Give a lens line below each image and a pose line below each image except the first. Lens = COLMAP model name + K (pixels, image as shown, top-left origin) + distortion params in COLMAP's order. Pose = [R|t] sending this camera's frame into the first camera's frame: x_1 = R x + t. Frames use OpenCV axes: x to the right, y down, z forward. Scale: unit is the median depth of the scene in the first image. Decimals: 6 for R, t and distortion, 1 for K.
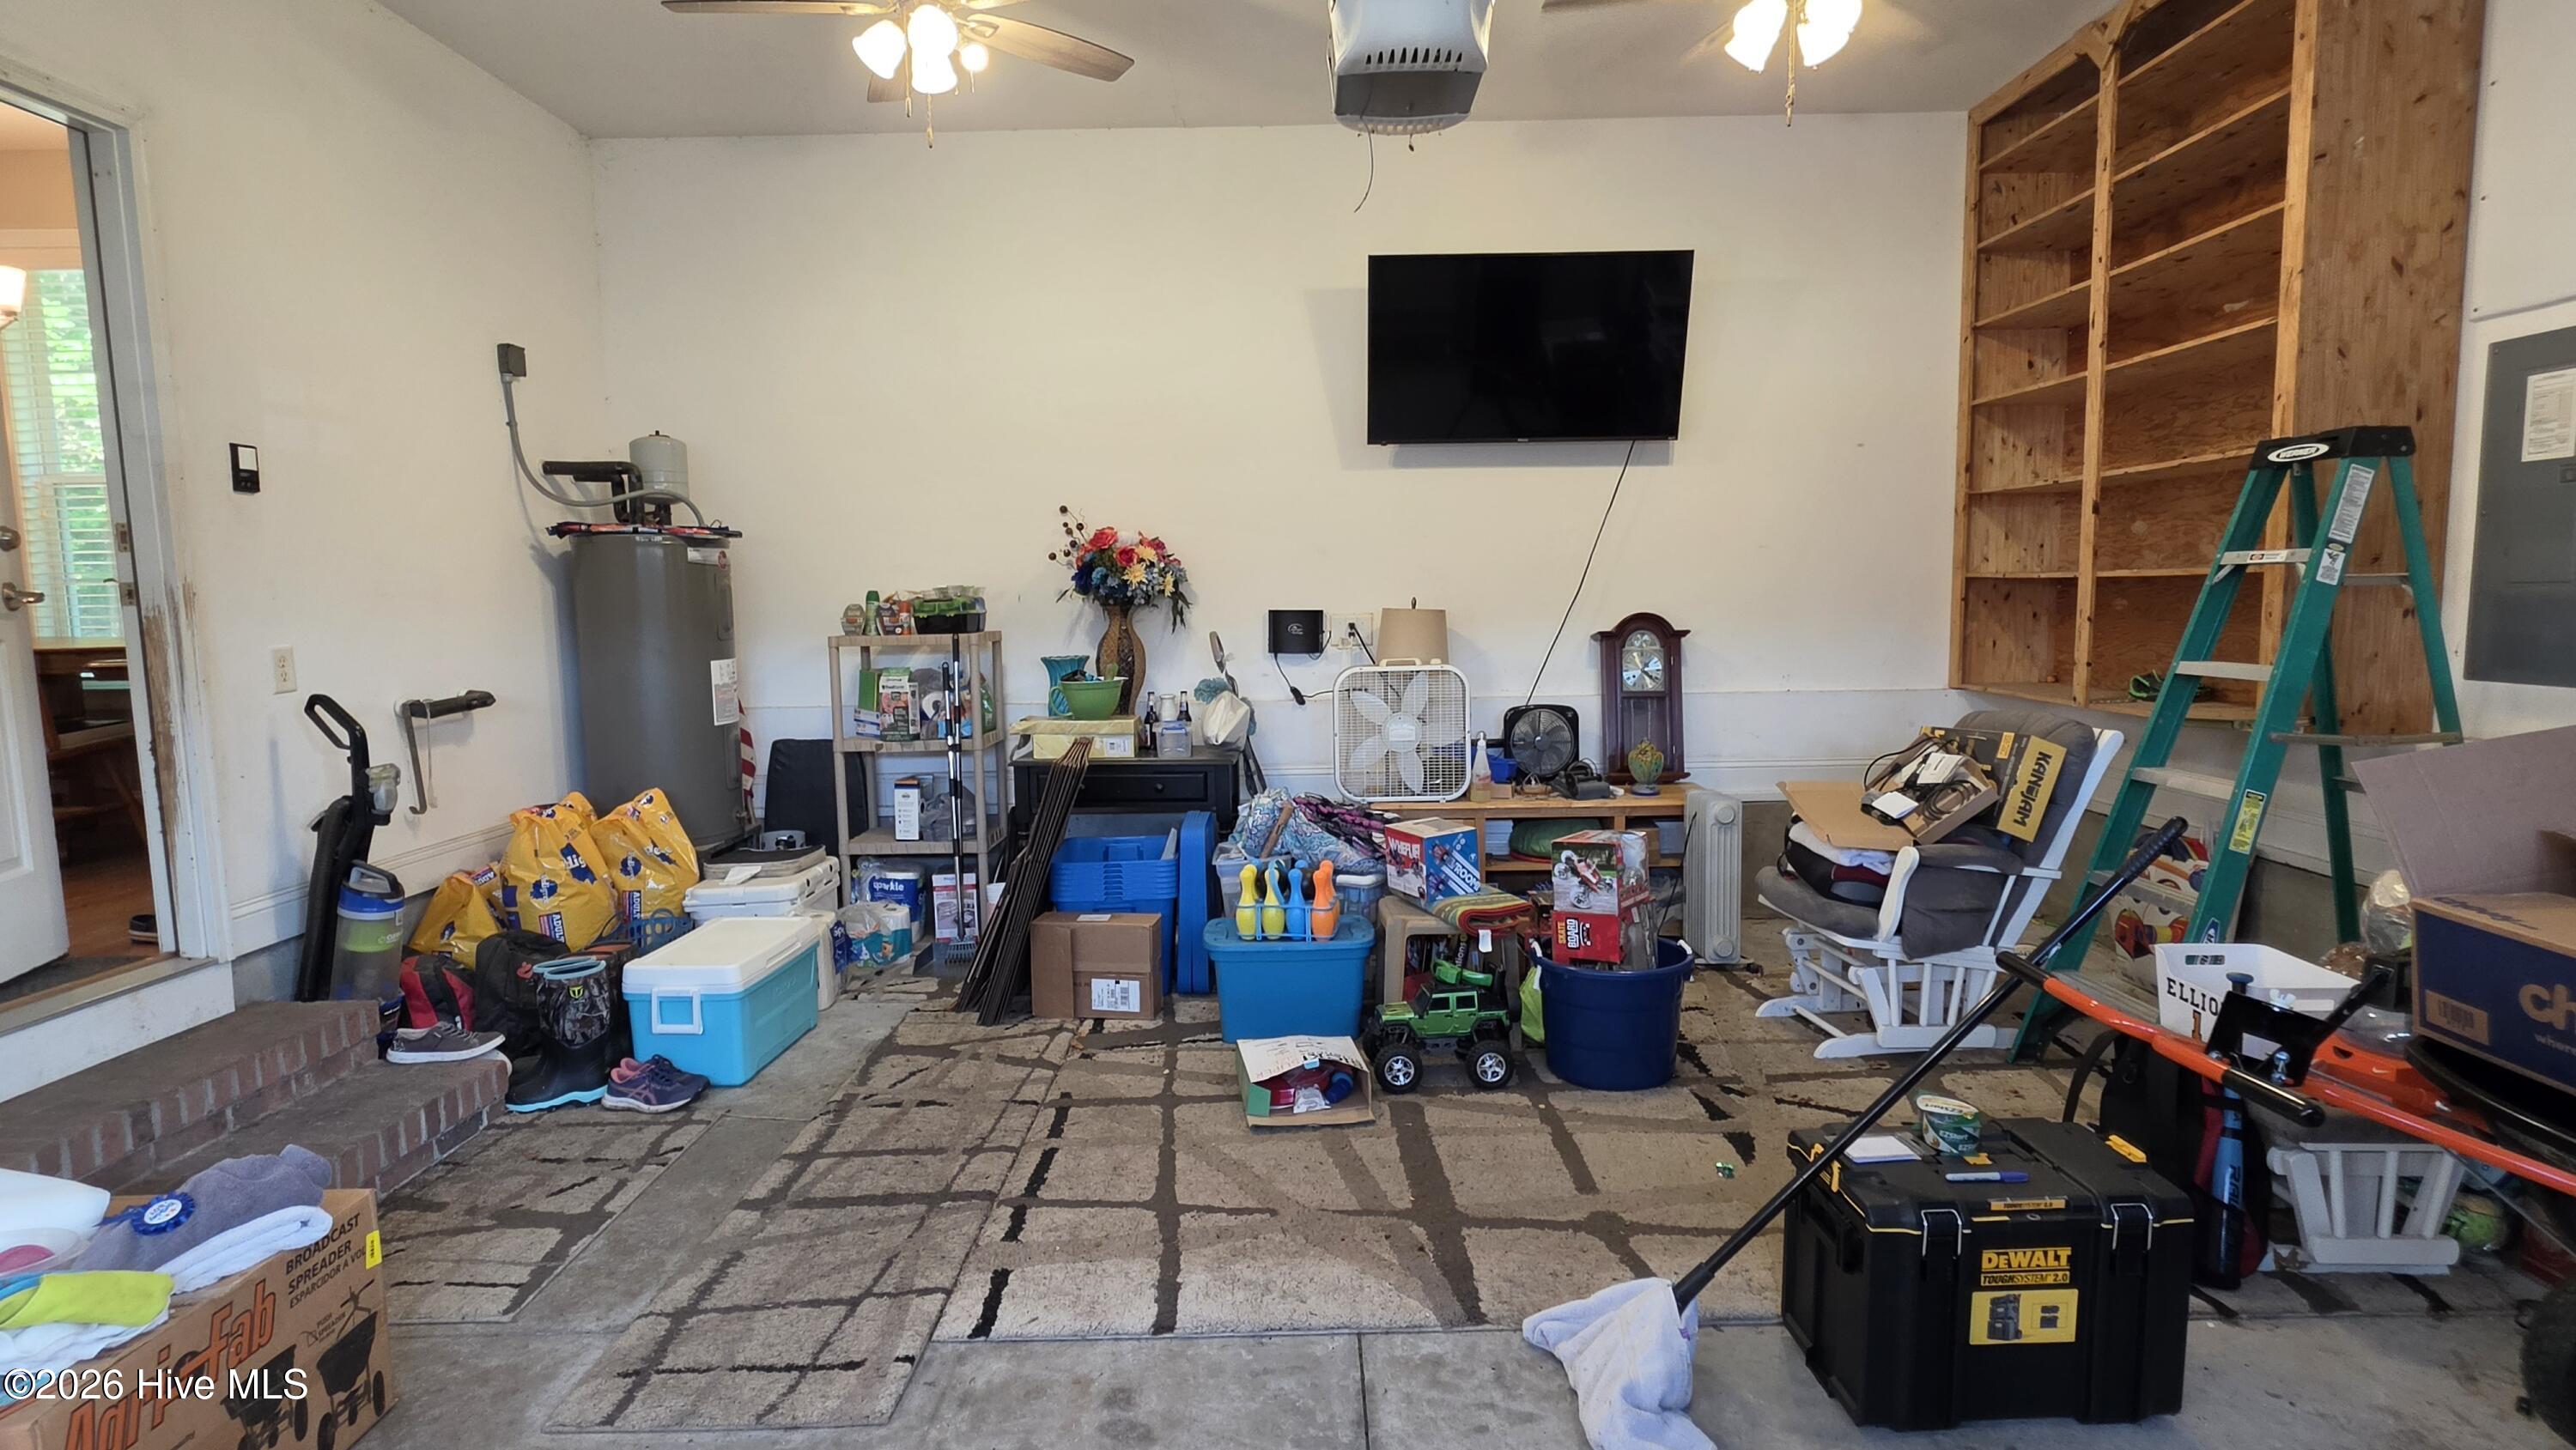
lens RADIAL K [[1332.8, 0, 1298.5], [0, 1332.8, 732.7], [0, 0, 1]] dist [-0.006649, 0.002184]
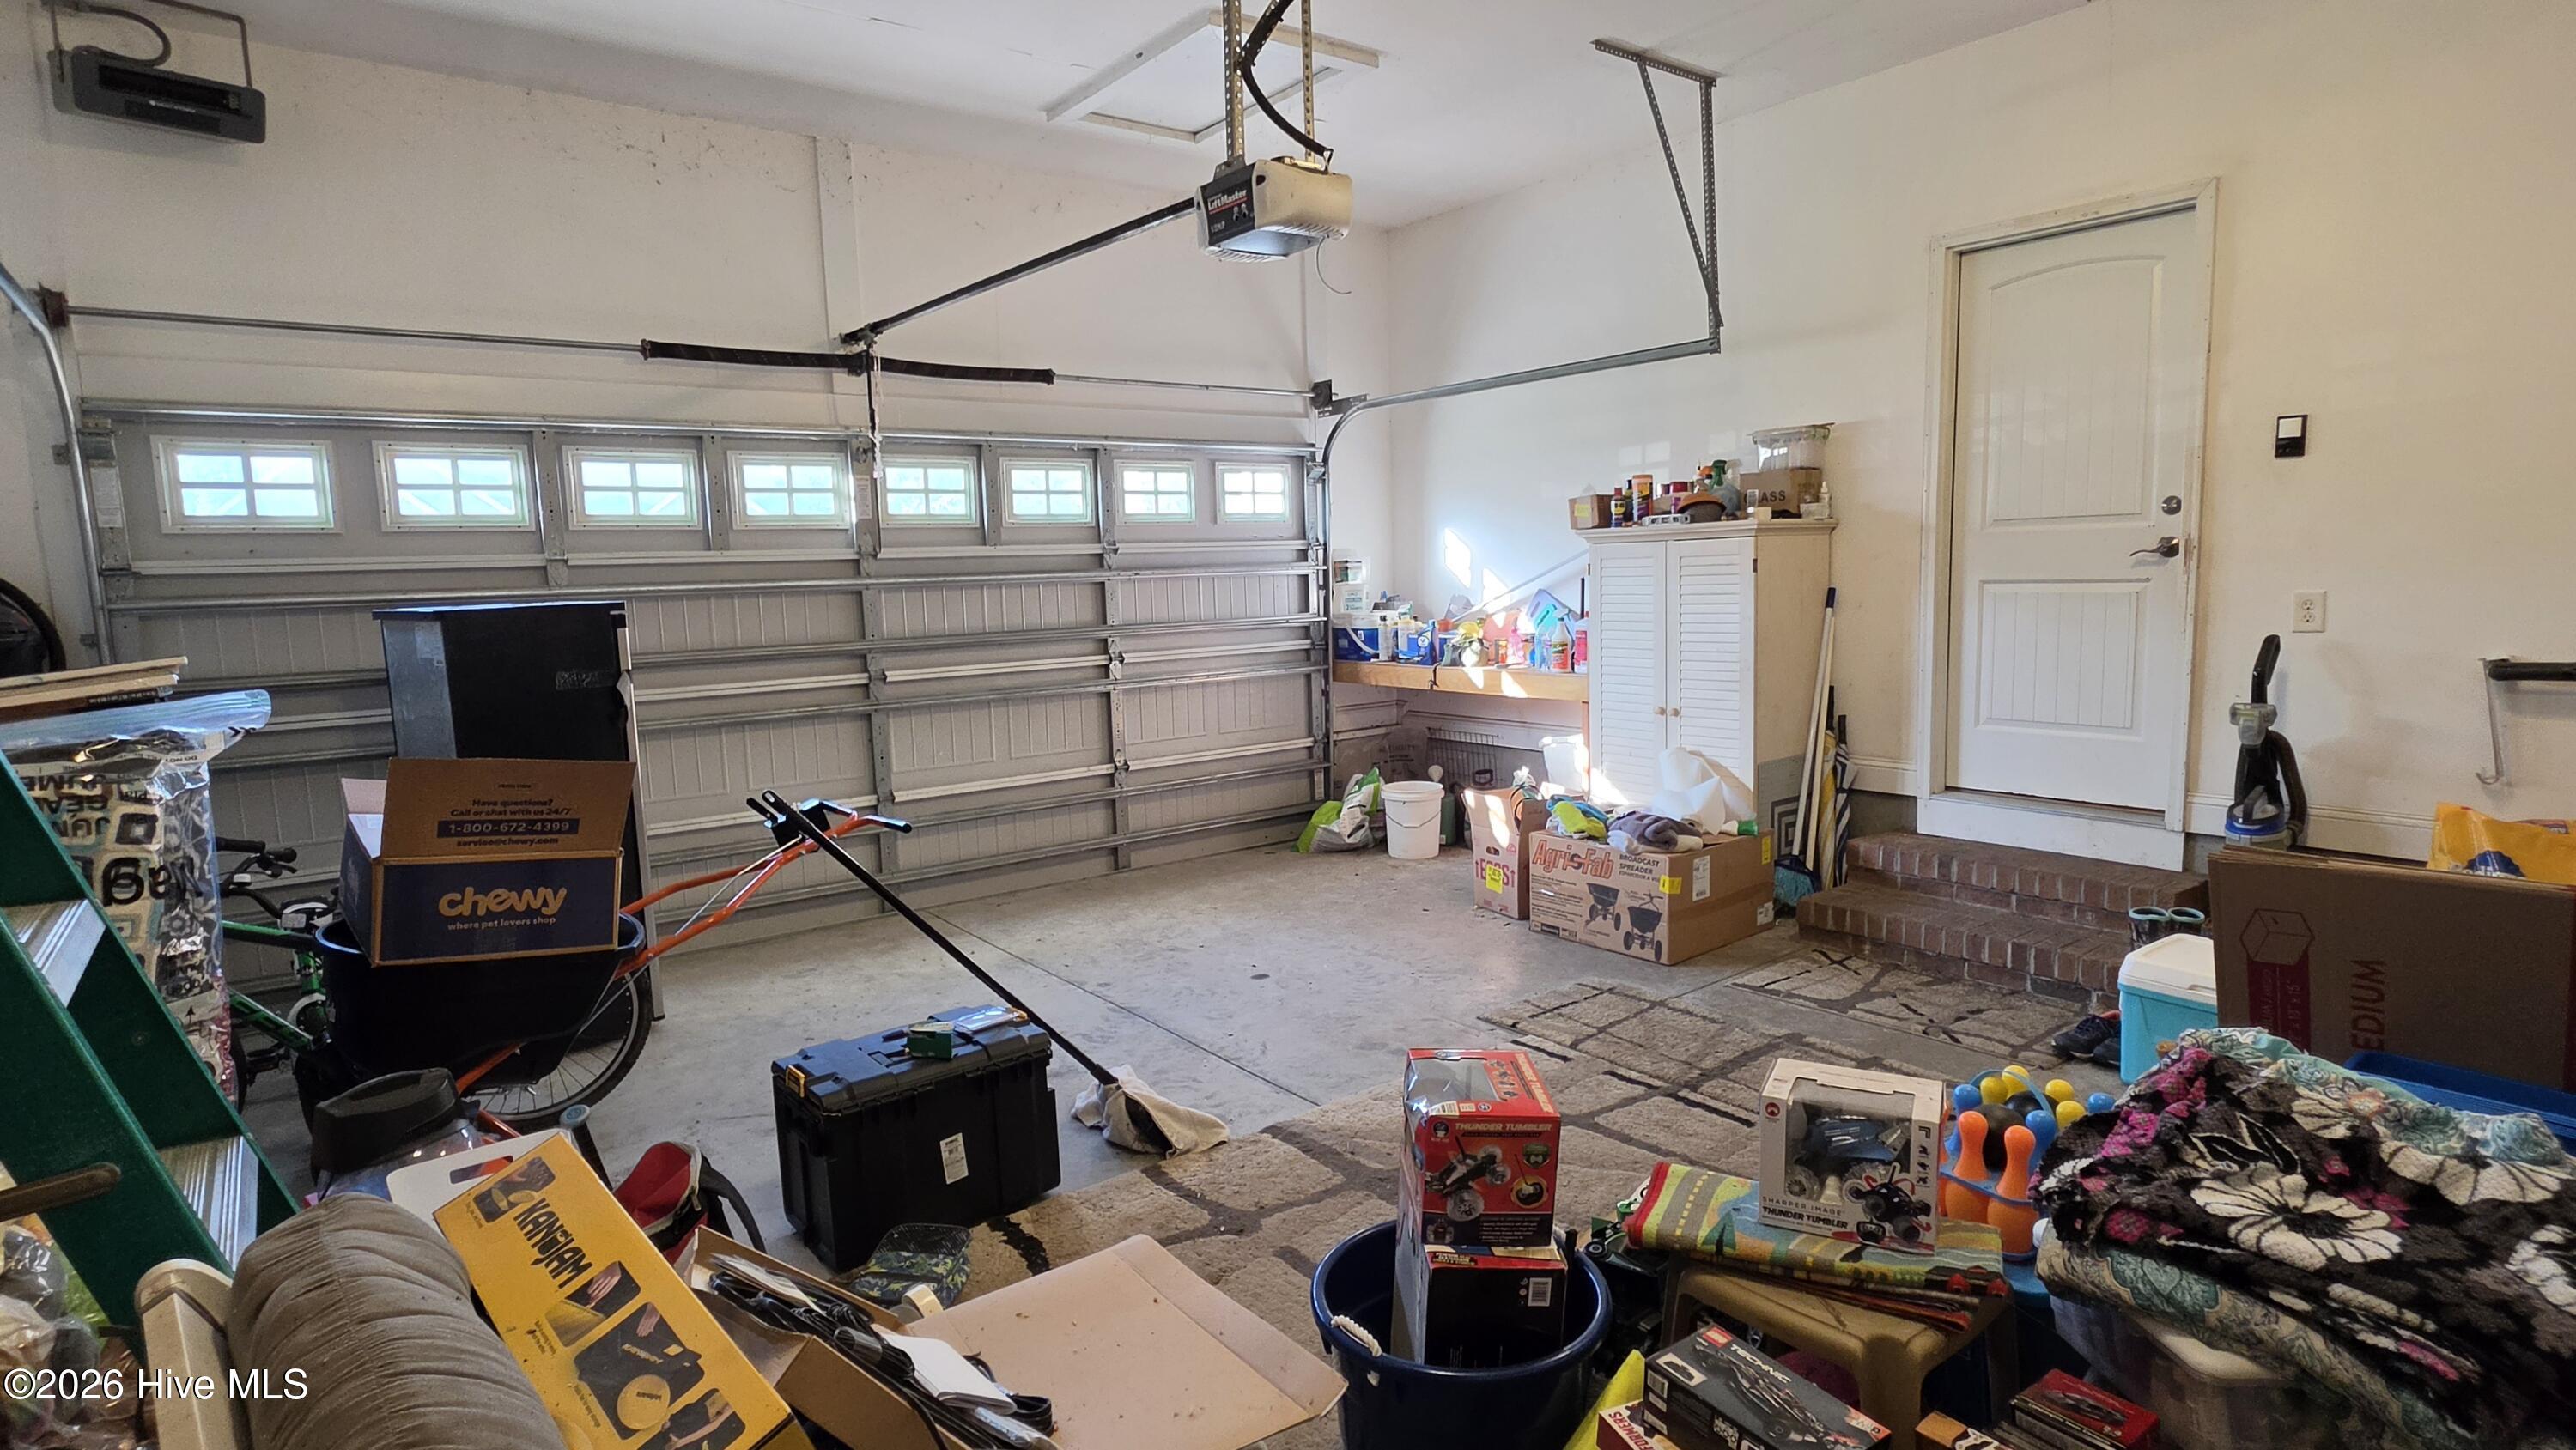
lens RADIAL K [[1332.8, 0, 1294.8], [0, 1332.8, 722.9], [0, 0, 1]] dist [-0.006649, 0.002184]
pose [[-0.799328, 0.116651, -0.589464, 0.761393], [-0.017381, 0.976077, 0.216728, -0.235257], [0.600644, 0.183482, -0.778178, 1.759133]]
